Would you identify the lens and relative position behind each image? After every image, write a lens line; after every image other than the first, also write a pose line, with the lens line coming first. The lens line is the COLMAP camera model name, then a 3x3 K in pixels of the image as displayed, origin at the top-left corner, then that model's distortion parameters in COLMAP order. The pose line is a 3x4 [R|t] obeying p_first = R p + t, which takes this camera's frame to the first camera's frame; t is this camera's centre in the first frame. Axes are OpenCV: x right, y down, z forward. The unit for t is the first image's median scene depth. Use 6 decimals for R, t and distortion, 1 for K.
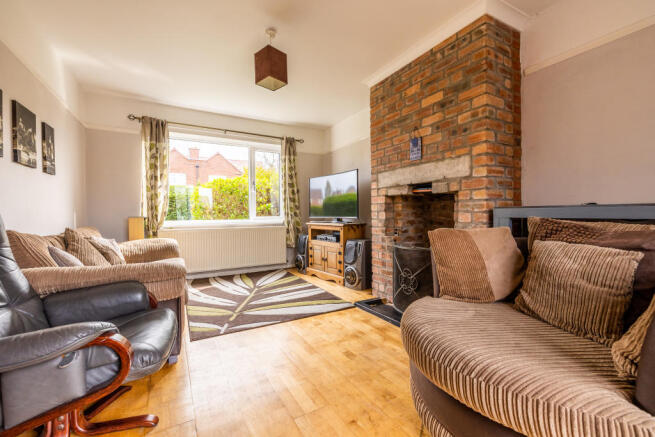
lens RADIAL K [[274.6, 0, 326.0], [0, 274.6, 216.0], [0, 0, 1]] dist [0.000140, -0.000434]
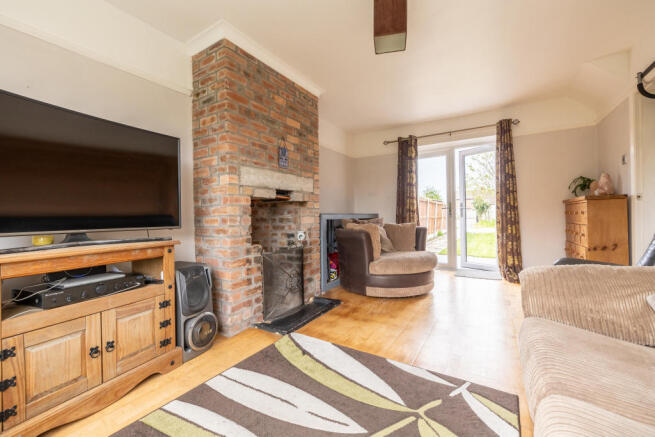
lens RADIAL K [[274.6, 0, 326.0], [0, 274.6, 216.0], [0, 0, 1]] dist [0.000140, -0.000434]
pose [[-0.478150, 0.021129, 0.878024, -0.692543], [0.030404, 0.999510, -0.007495, -0.002632], [-0.877752, 0.023112, -0.478557, 1.374831]]
